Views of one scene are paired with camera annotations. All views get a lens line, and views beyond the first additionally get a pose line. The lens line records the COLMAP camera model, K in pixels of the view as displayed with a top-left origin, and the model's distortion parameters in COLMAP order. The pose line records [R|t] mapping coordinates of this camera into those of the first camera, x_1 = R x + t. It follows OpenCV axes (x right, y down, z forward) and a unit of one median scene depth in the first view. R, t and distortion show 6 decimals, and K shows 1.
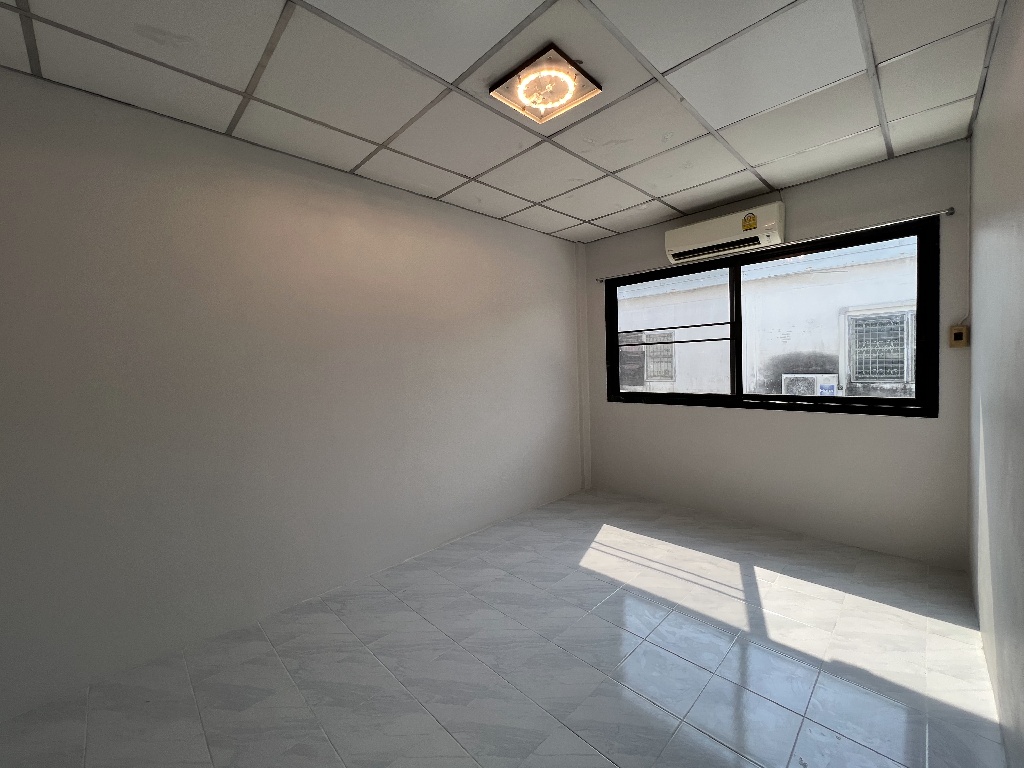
lens RADIAL K [[419.3, 0, 500.8], [0, 419.3, 382.3], [0, 0, 1]] dist [-0.002541, 0.000403]
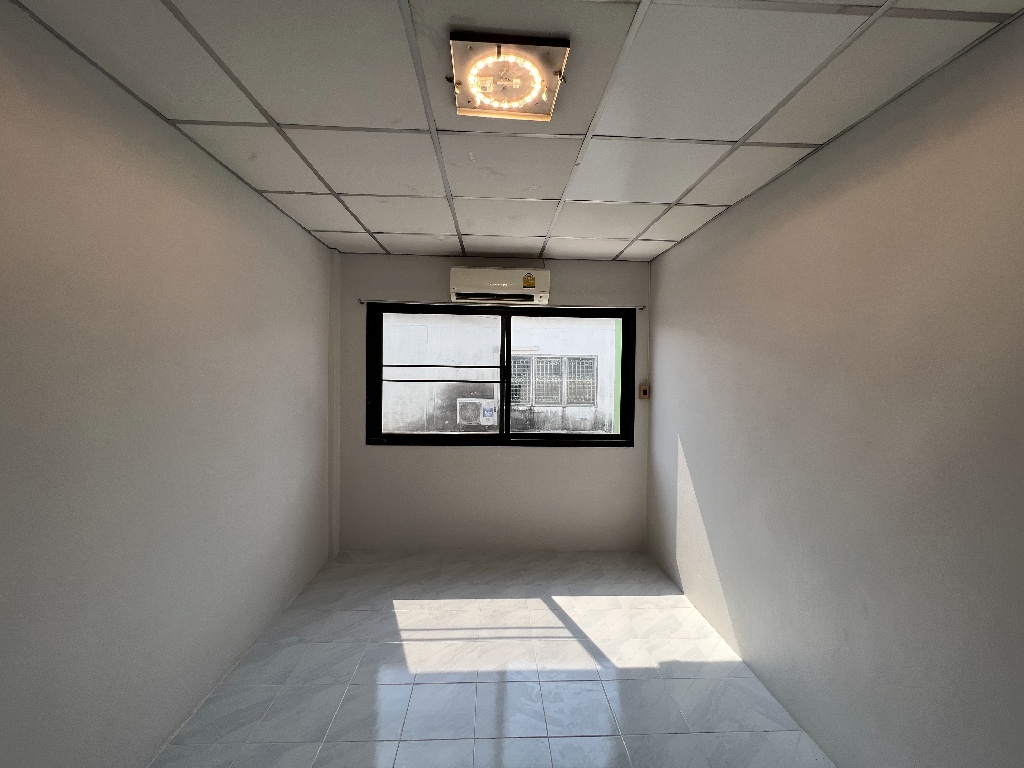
lens RADIAL K [[419.3, 0, 512.5], [0, 419.3, 380.0], [0, 0, 1]] dist [-0.002541, 0.000403]
pose [[0.649999, 0.028651, 0.759395, -0.274765], [-0.004879, 0.999426, -0.033532, -0.080824], [-0.759919, 0.018091, 0.649766, 0.310007]]
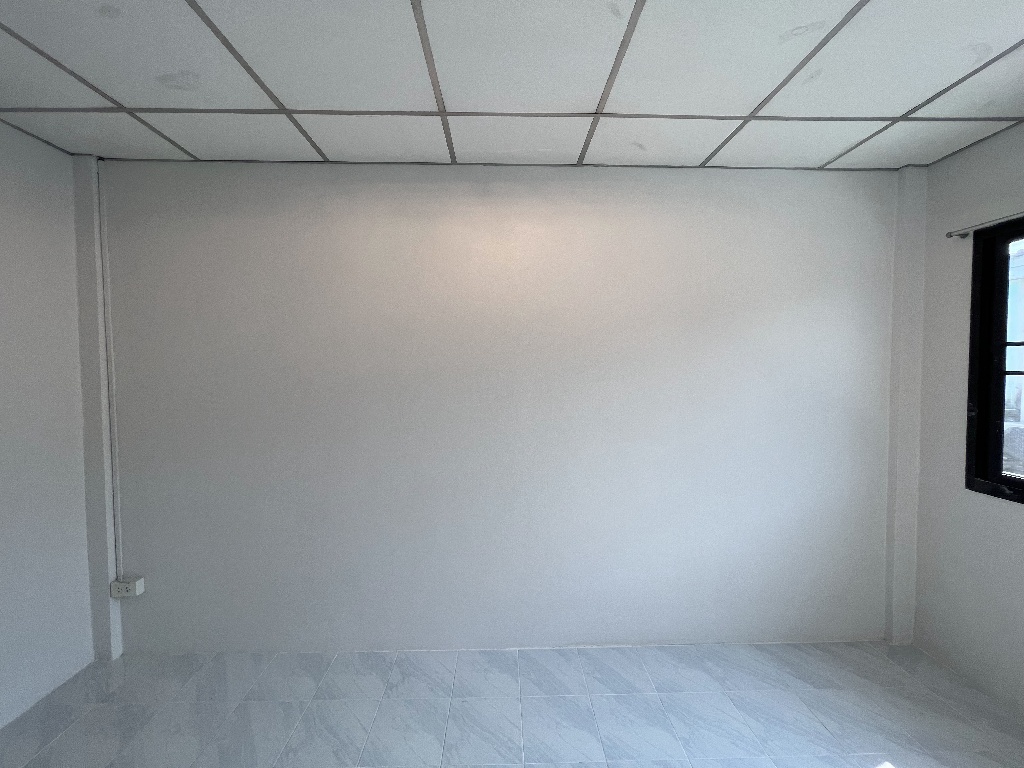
lens RADIAL K [[419.3, 0, 508.9], [0, 419.3, 375.5], [0, 0, 1]] dist [-0.002541, 0.000403]
pose [[0.733245, 0.051936, -0.677978, 0.263390], [-0.048275, 0.998539, 0.024283, -0.094551], [0.678249, 0.014924, 0.734681, 0.415412]]
